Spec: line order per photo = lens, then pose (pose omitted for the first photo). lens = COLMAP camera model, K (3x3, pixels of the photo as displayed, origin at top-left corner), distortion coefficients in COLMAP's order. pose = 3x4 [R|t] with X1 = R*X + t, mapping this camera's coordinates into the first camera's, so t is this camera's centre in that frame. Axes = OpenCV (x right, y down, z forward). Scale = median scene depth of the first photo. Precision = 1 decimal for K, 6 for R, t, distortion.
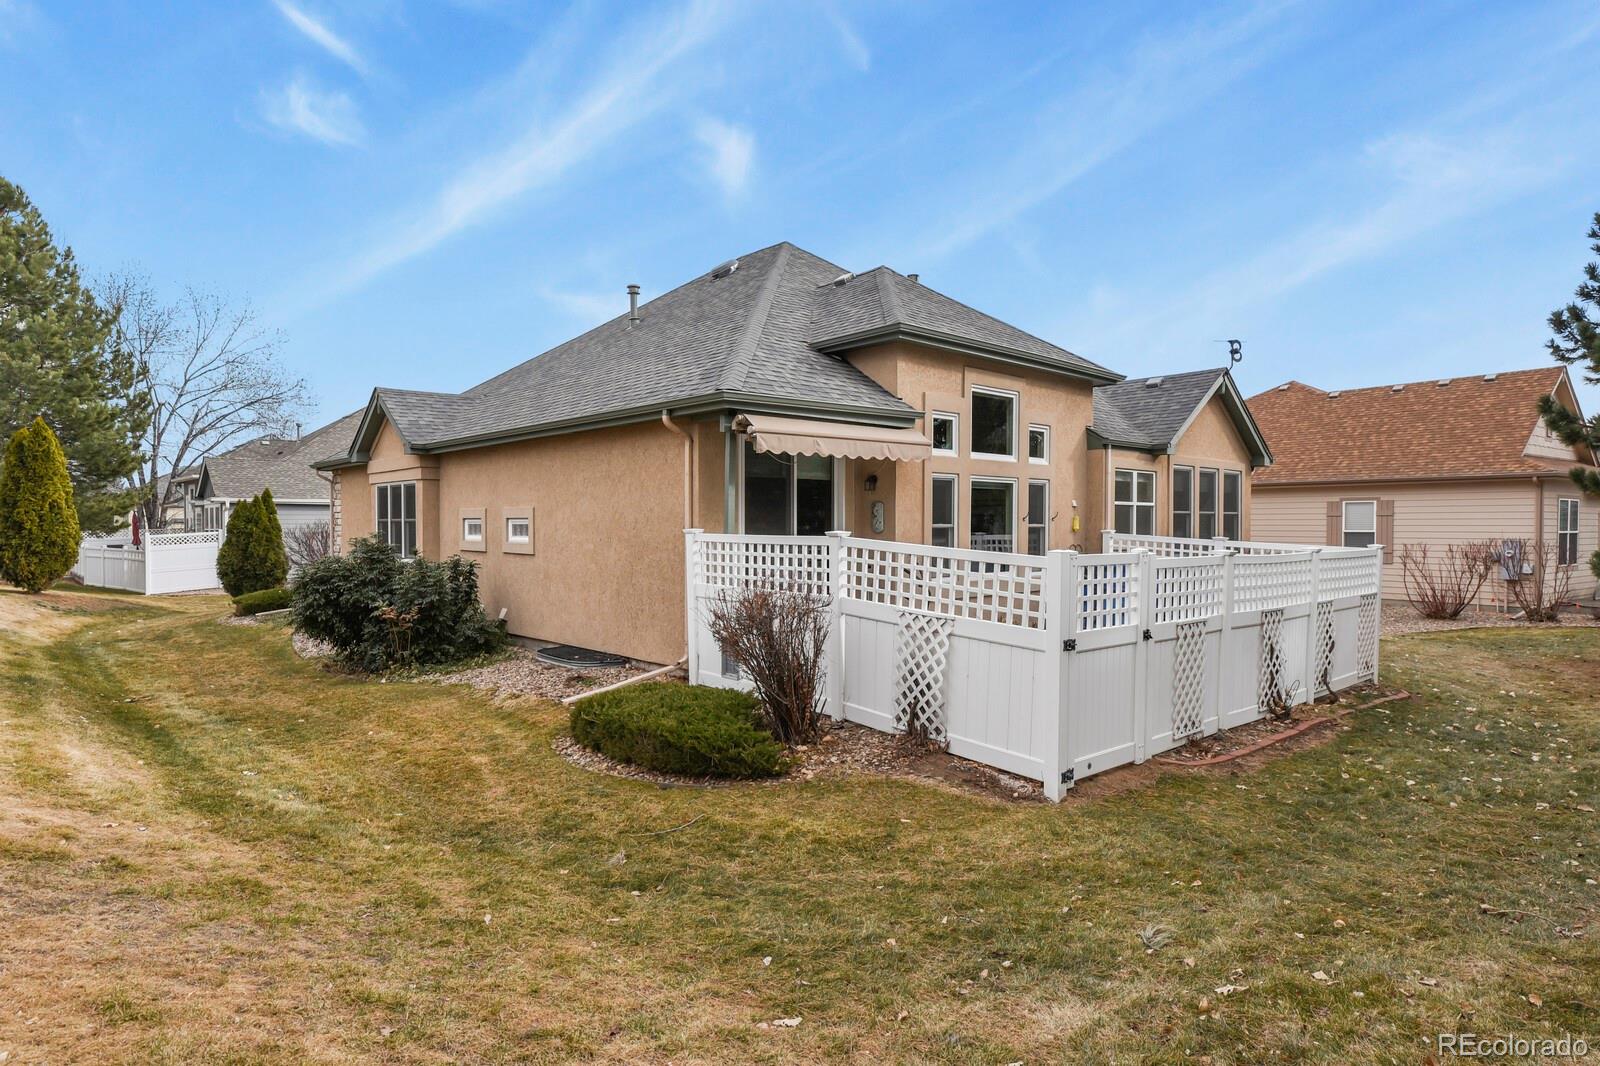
lens RADIAL K [[852.1, 0, 798.7], [0, 852.1, 531.5], [0, 0, 1]] dist [-0.003571, -0.000157]
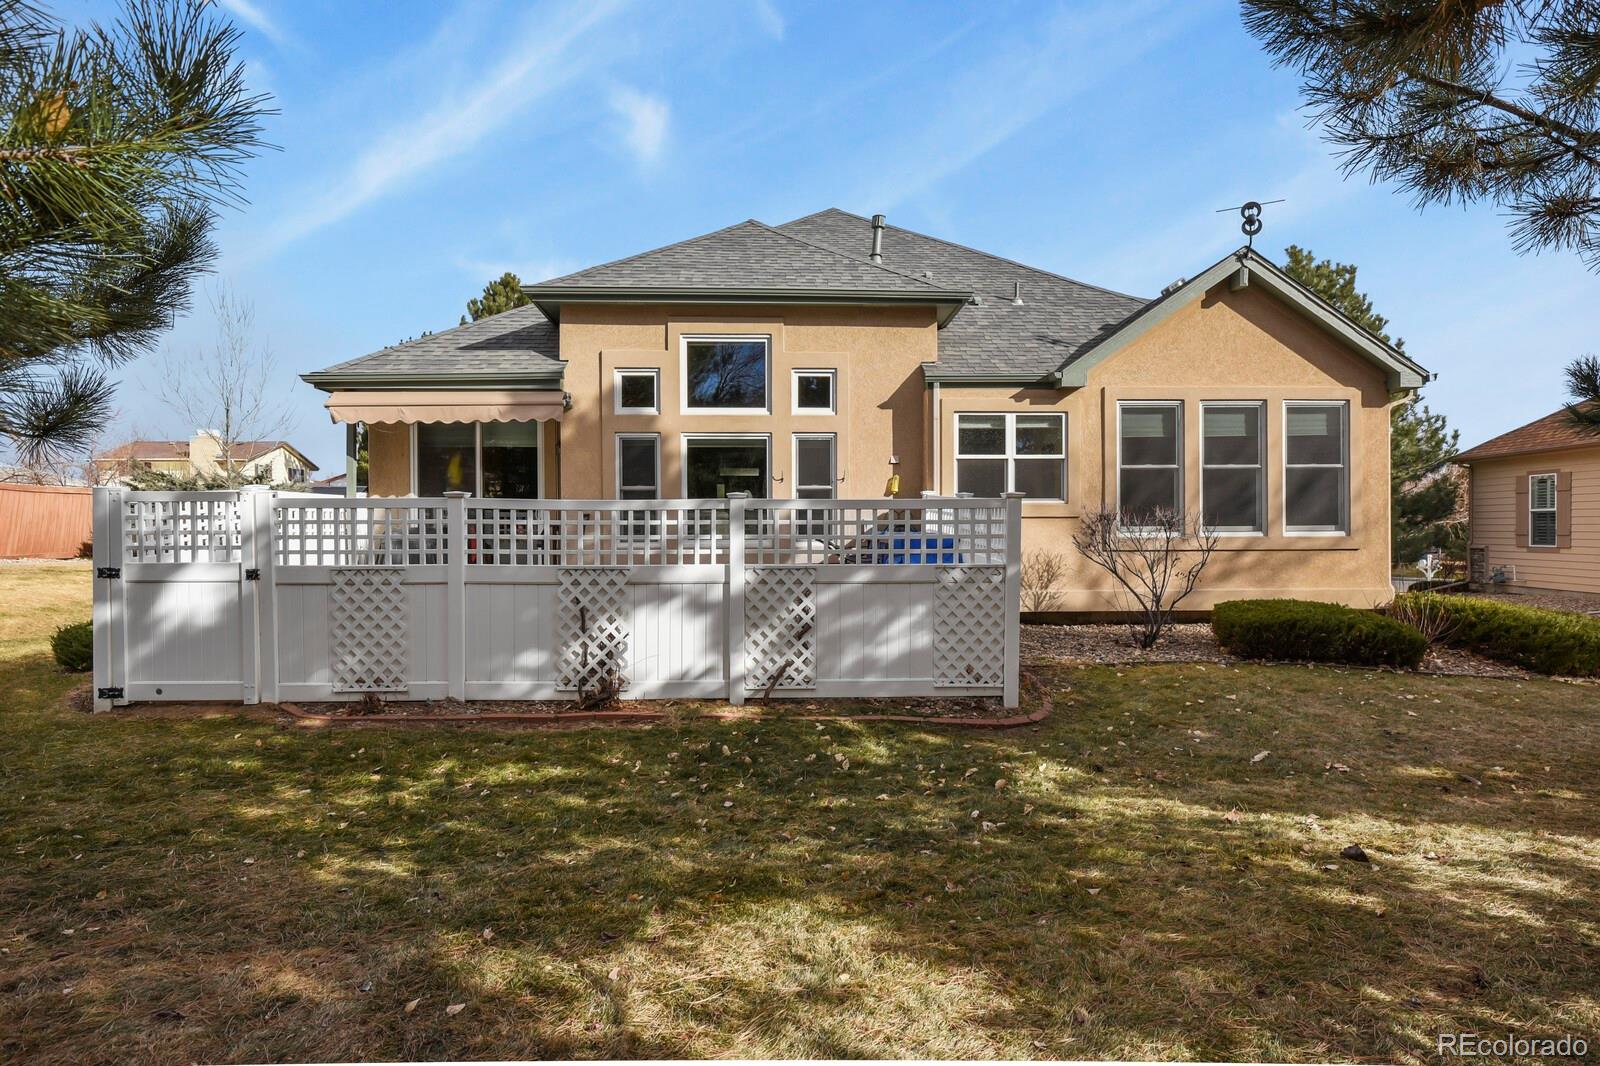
lens RADIAL K [[852.1, 0, 797.0], [0, 852.1, 533.0], [0, 0, 1]] dist [-0.003571, -0.000157]
pose [[0.784361, 0.002429, -0.620300, 0.897109], [0.000453, 0.999990, 0.004489, 0.039393], [0.620304, -0.003802, 0.784352, 0.363180]]
